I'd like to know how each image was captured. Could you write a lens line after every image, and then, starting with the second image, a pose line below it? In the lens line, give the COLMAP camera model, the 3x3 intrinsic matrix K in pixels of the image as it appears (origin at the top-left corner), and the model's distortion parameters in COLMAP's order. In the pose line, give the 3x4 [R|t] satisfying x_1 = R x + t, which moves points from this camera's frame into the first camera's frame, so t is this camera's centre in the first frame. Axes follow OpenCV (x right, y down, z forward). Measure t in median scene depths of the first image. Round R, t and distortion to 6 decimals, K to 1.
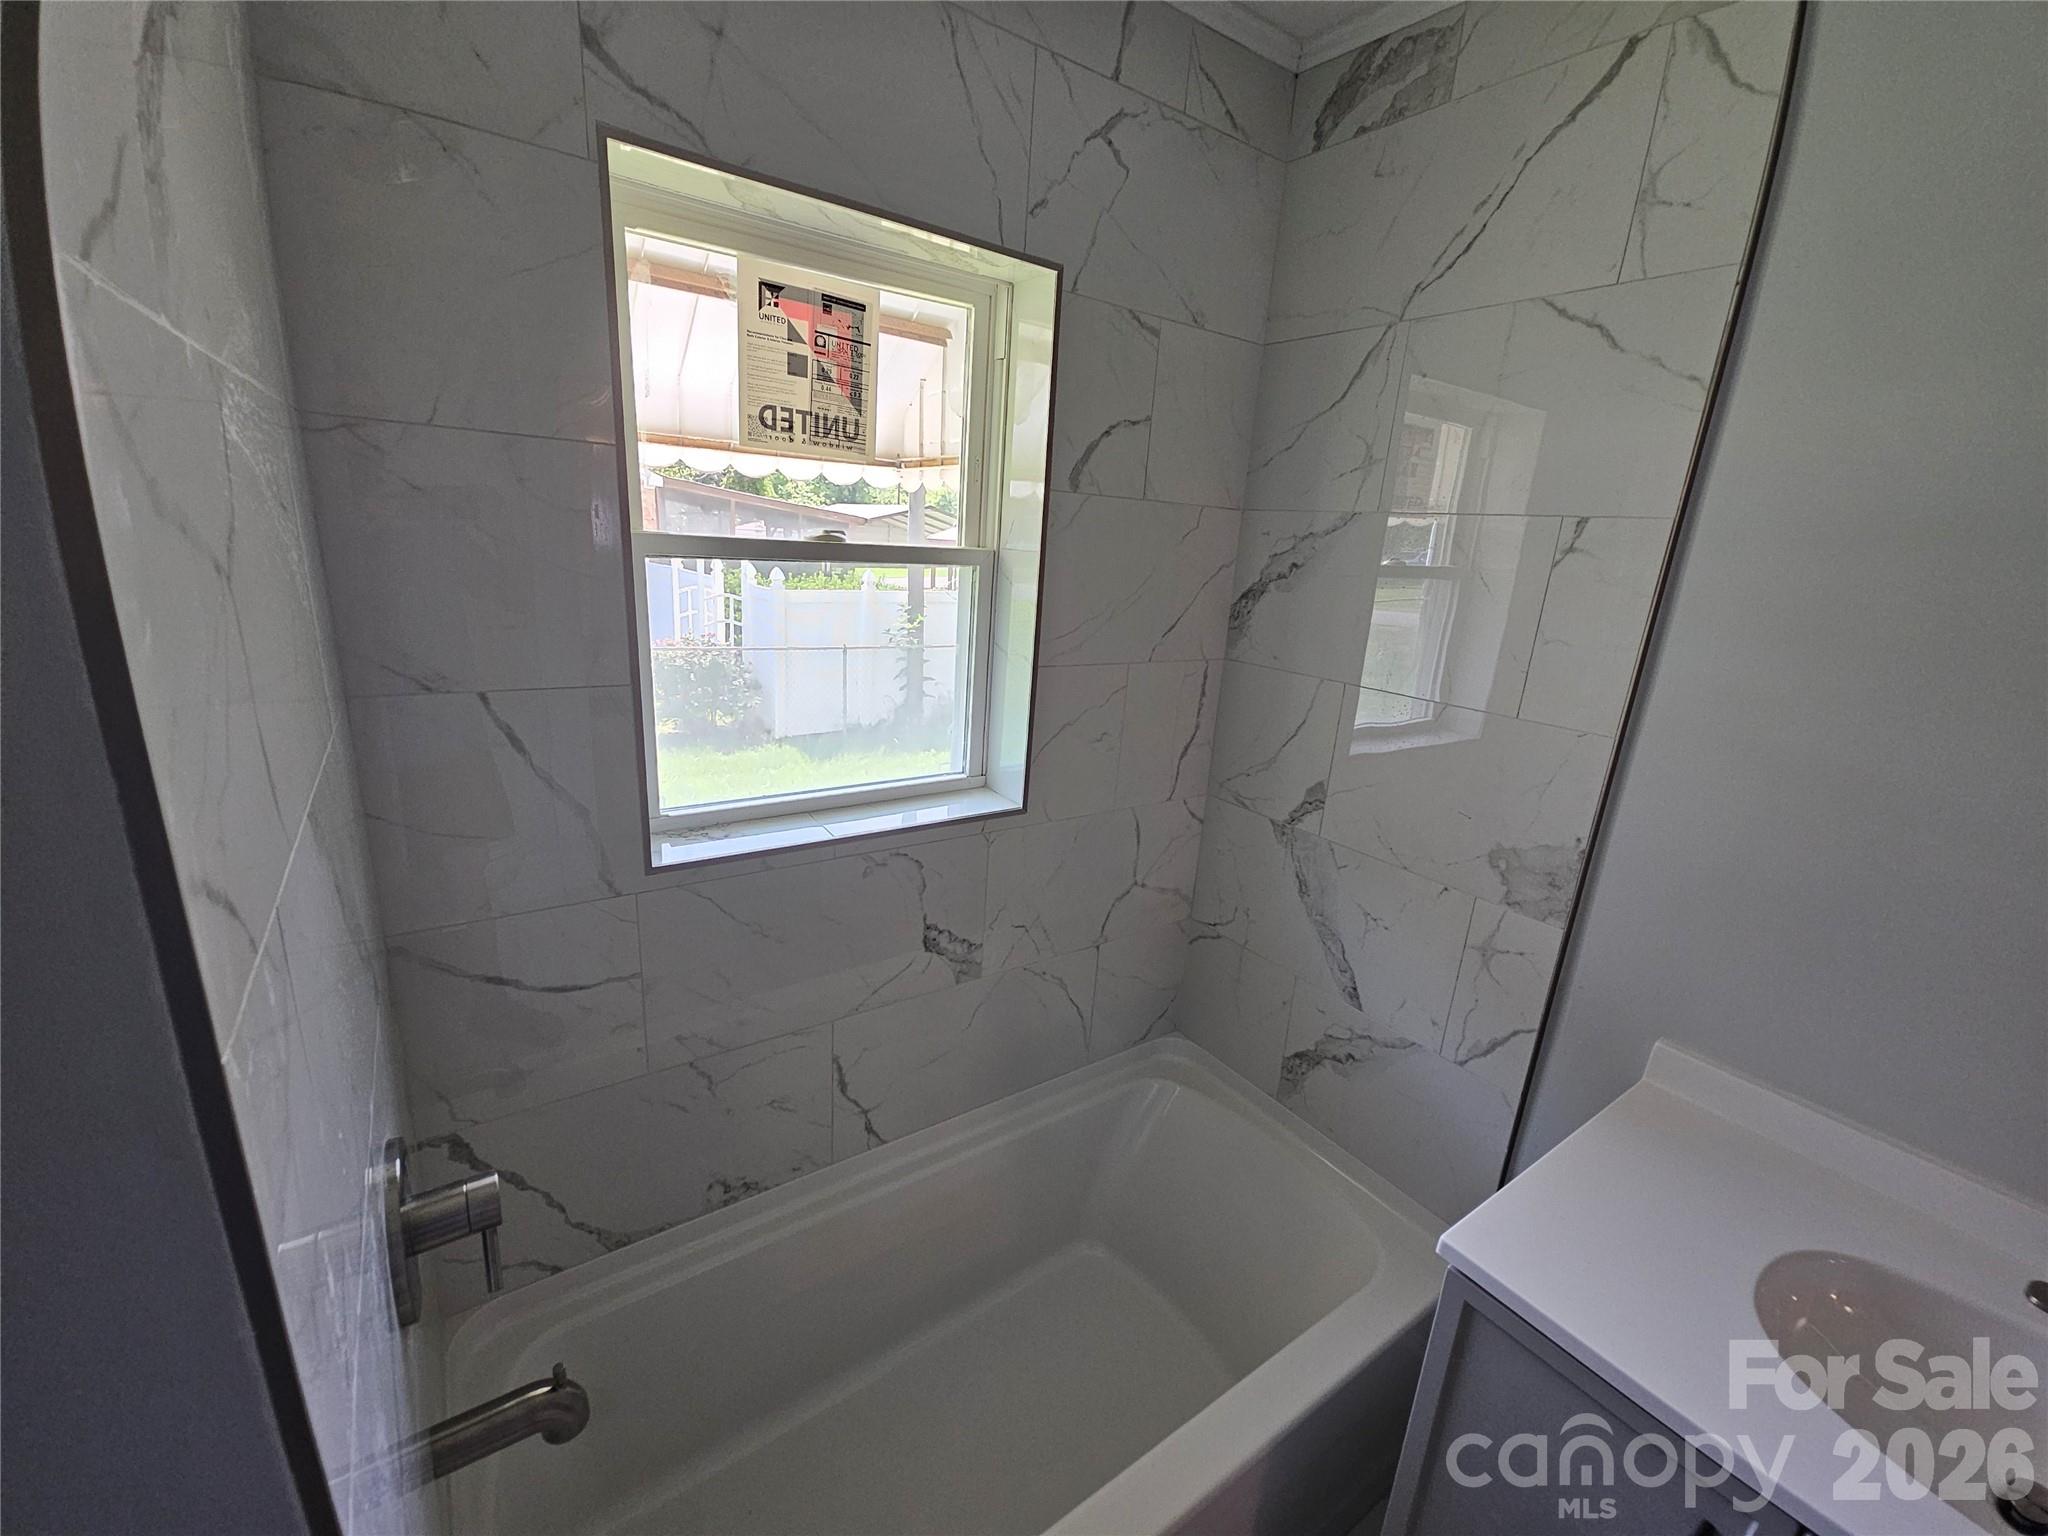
lens RADIAL K [[831.2, 0, 1013.4], [0, 831.2, 770.4], [0, 0, 1]] dist [0.003351, -0.002487]
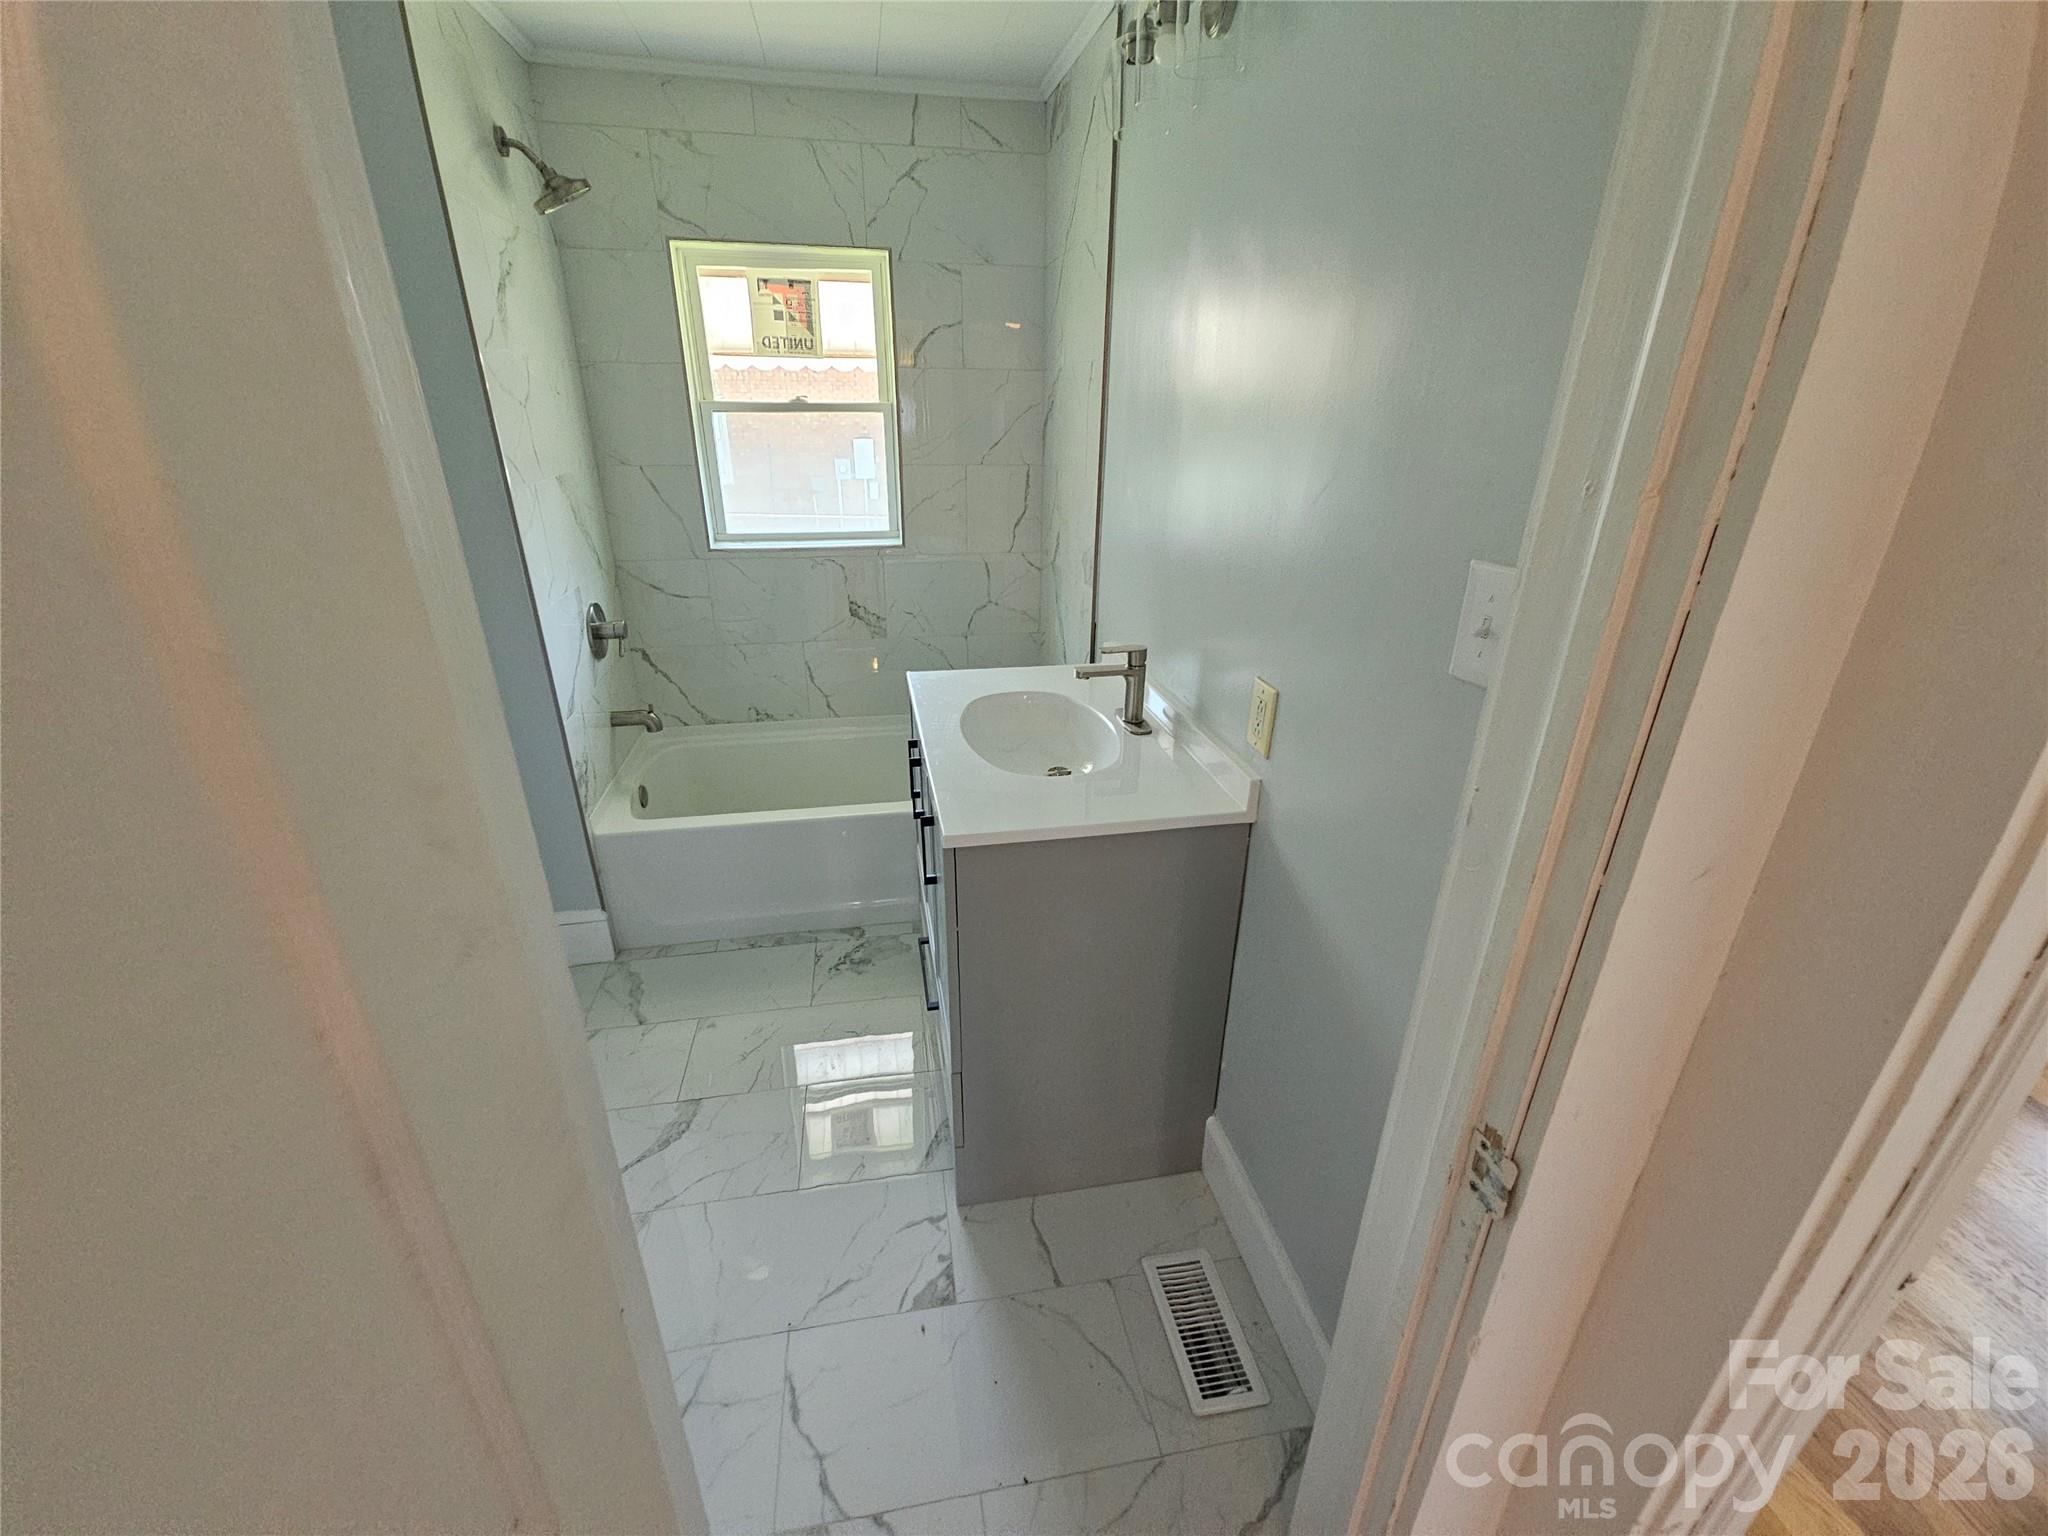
lens RADIAL K [[831.2, 0, 1015.1], [0, 831.2, 764.2], [0, 0, 1]] dist [0.003351, -0.002487]
pose [[0.914331, 0.112270, -0.389094, 1.212795], [-0.065699, 0.989198, 0.131041, 0.321590], [0.399602, -0.094252, 0.911830, -0.785809]]
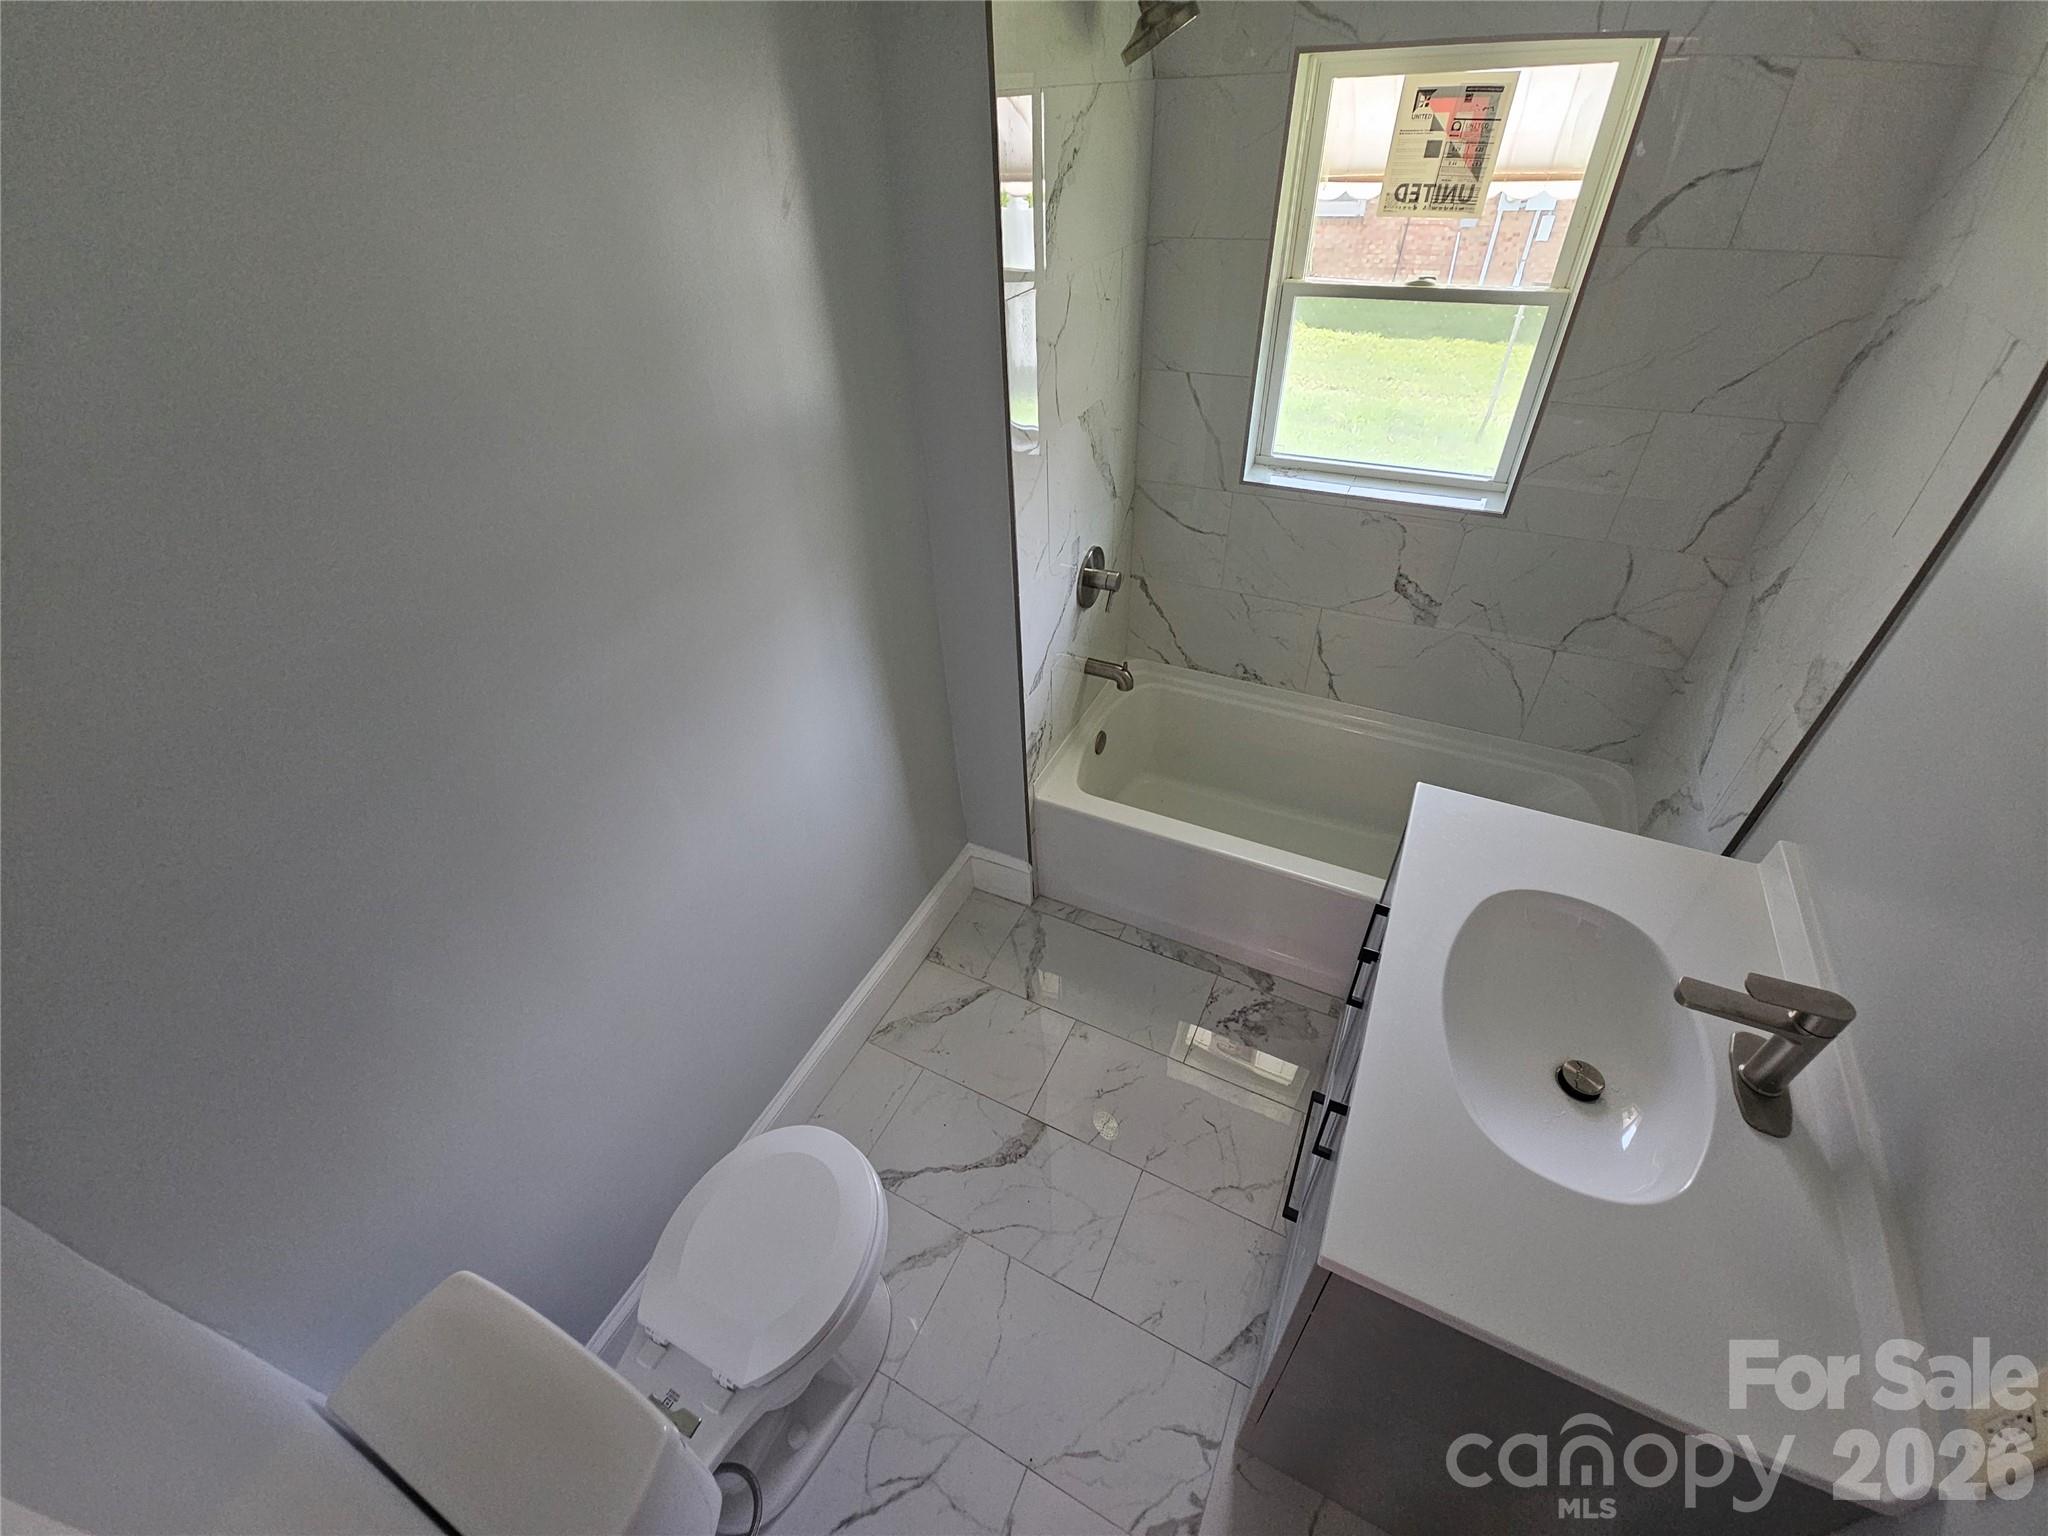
lens RADIAL K [[831.2, 0, 1014.4], [0, 831.2, 772.9], [0, 0, 1]] dist [0.003351, -0.002487]
pose [[0.483510, 0.493509, -0.722957, 0.931722], [-0.169659, 0.863090, 0.475701, -0.113076], [0.858740, -0.107350, 0.501041, -0.445034]]
